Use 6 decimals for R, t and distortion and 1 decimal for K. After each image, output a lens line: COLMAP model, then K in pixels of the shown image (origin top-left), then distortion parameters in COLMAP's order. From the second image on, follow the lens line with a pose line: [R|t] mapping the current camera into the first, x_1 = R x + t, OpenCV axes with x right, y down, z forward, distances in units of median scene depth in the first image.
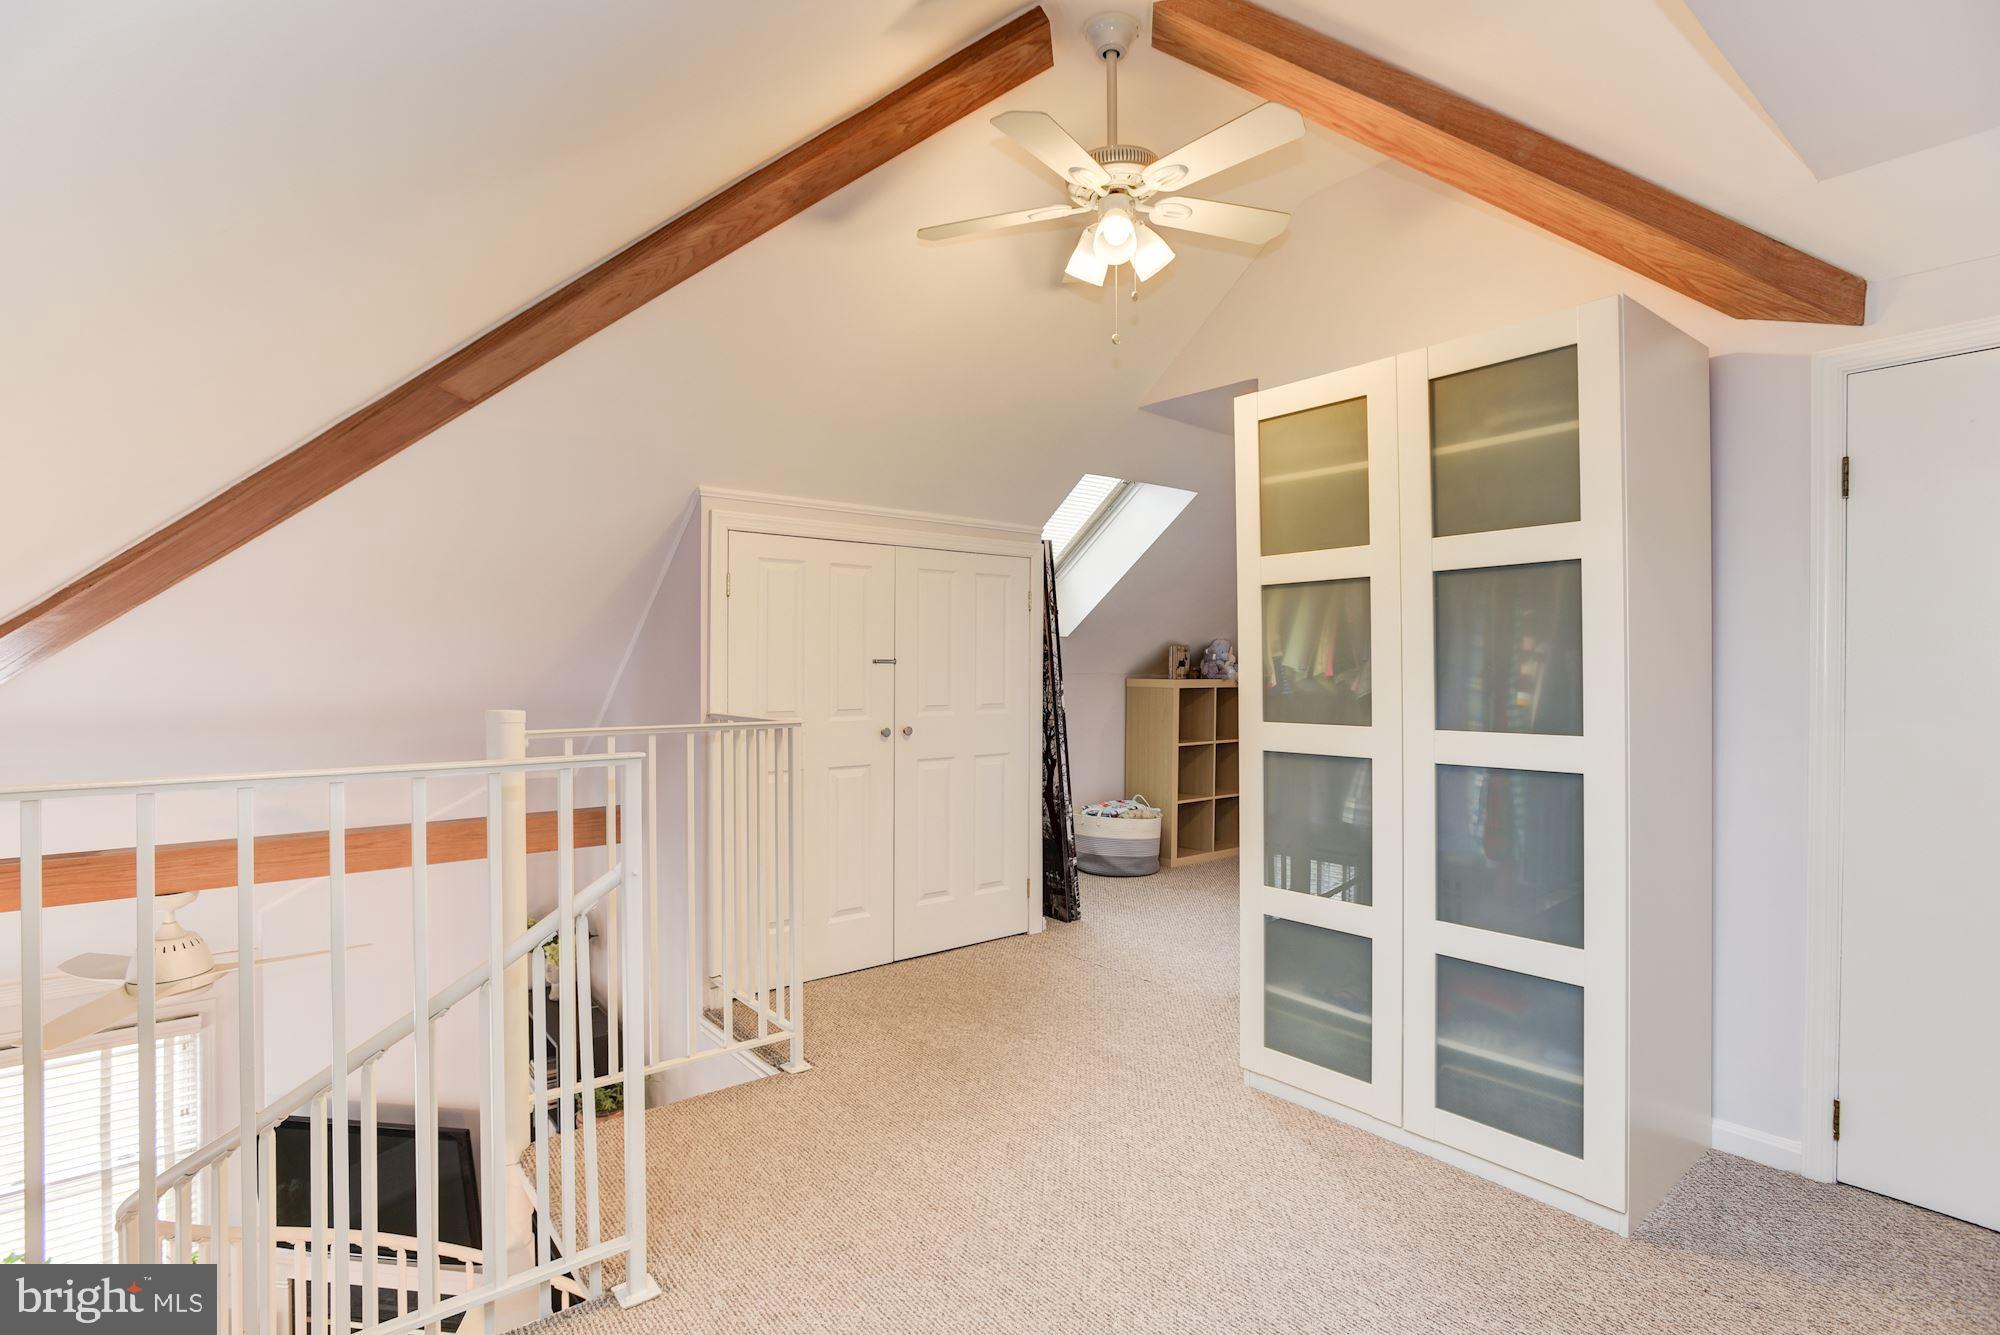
lens RADIAL K [[960.7, 0, 1000.0], [0, 960.7, 667.5], [0, 0, 1]] dist [-0.052184, 0.028249]
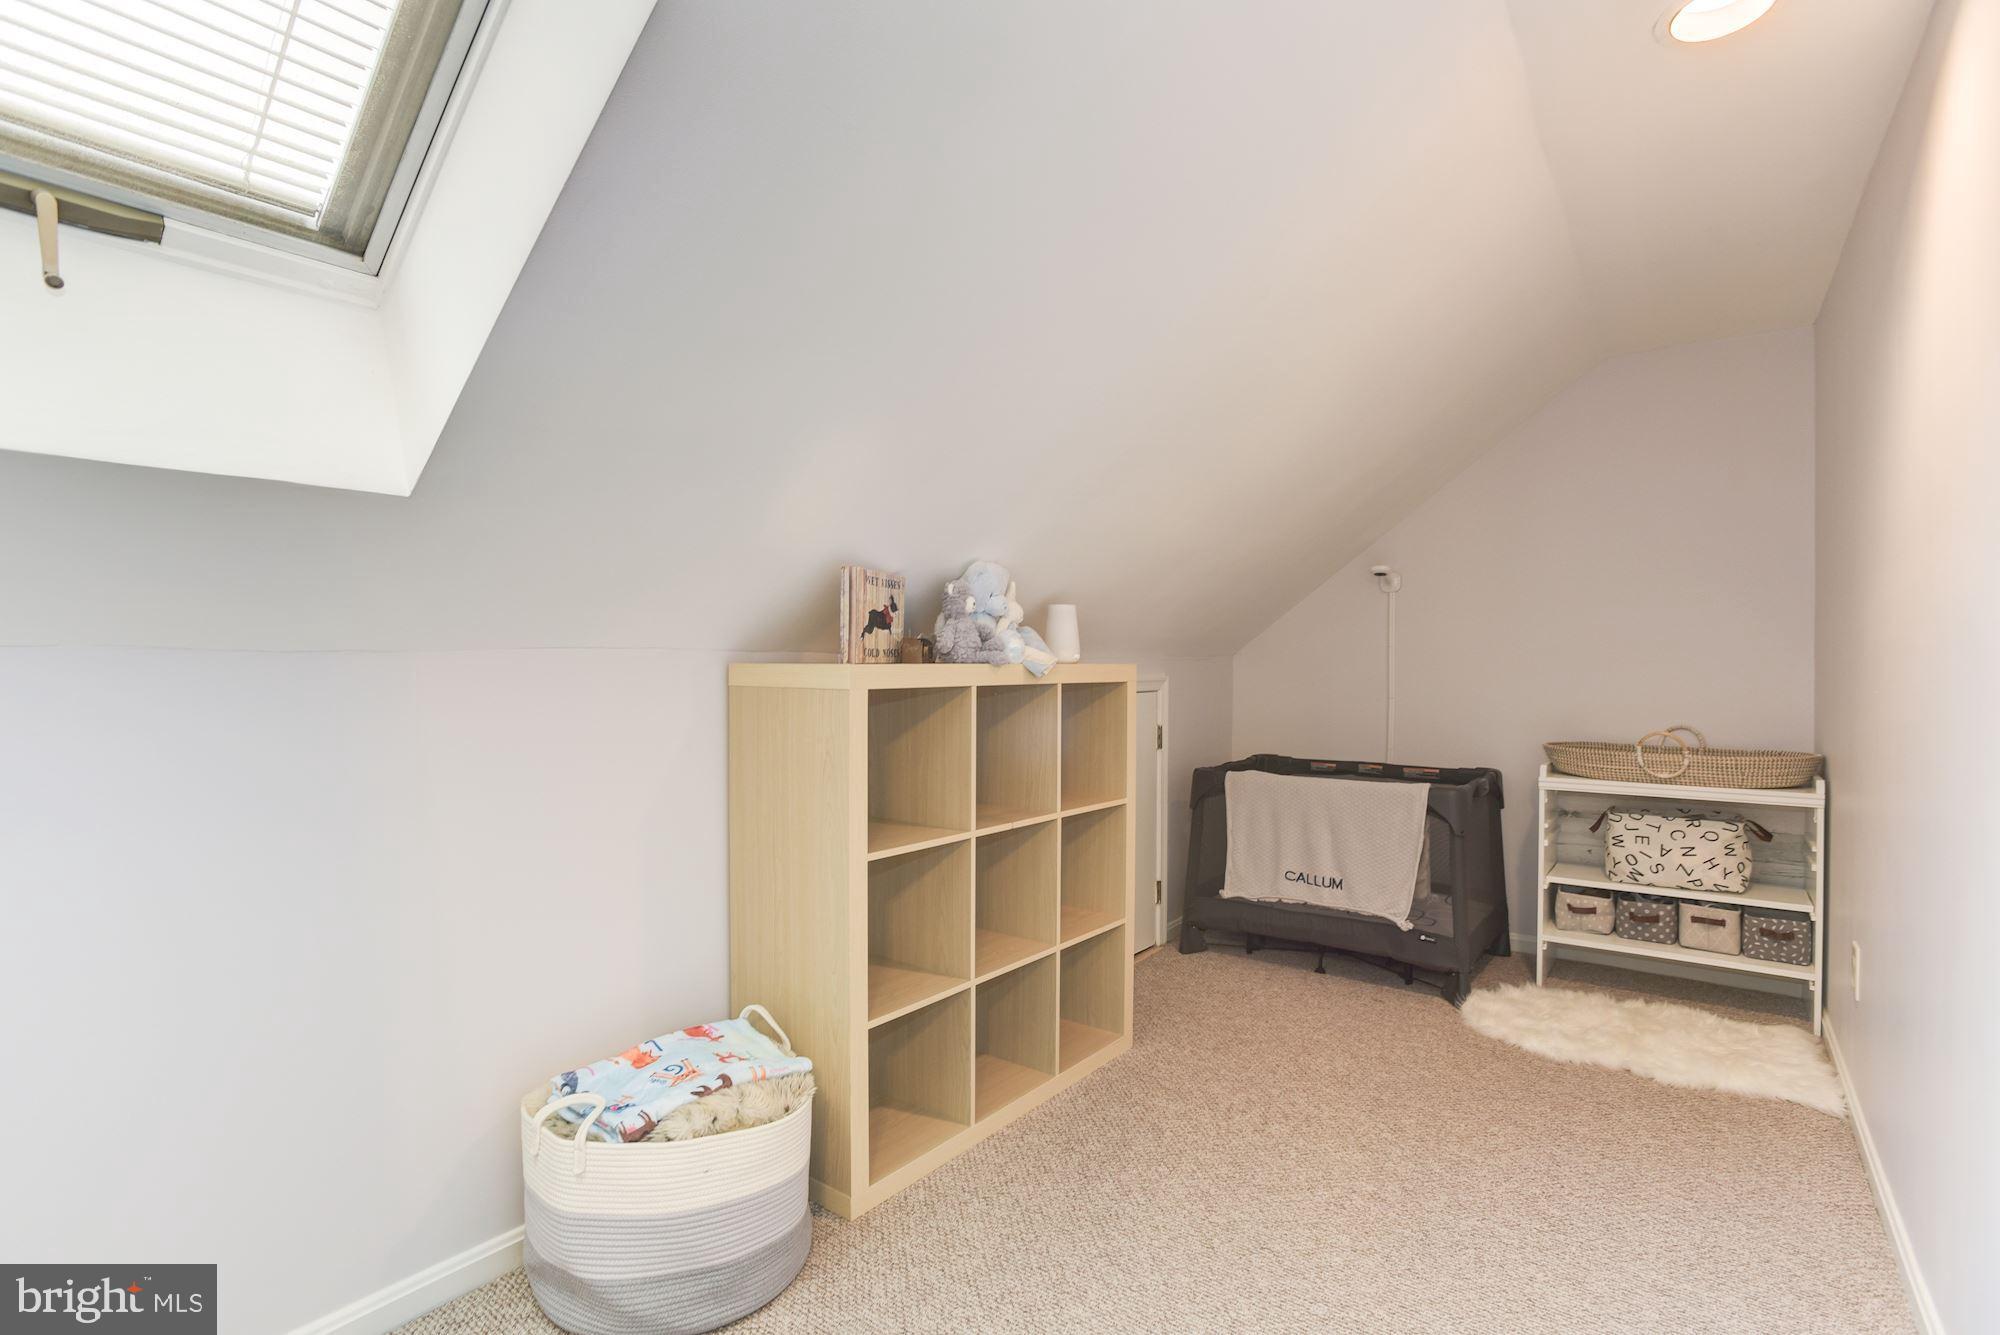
lens RADIAL K [[960.7, 0, 1000.0], [0, 960.7, 667.5], [0, 0, 1]] dist [-0.052184, 0.028249]
pose [[0.970390, -0.012161, 0.241238, 0.146187], [0.011383, 0.999925, 0.004622, 0.012327], [-0.241276, -0.001739, 0.970455, 0.641708]]
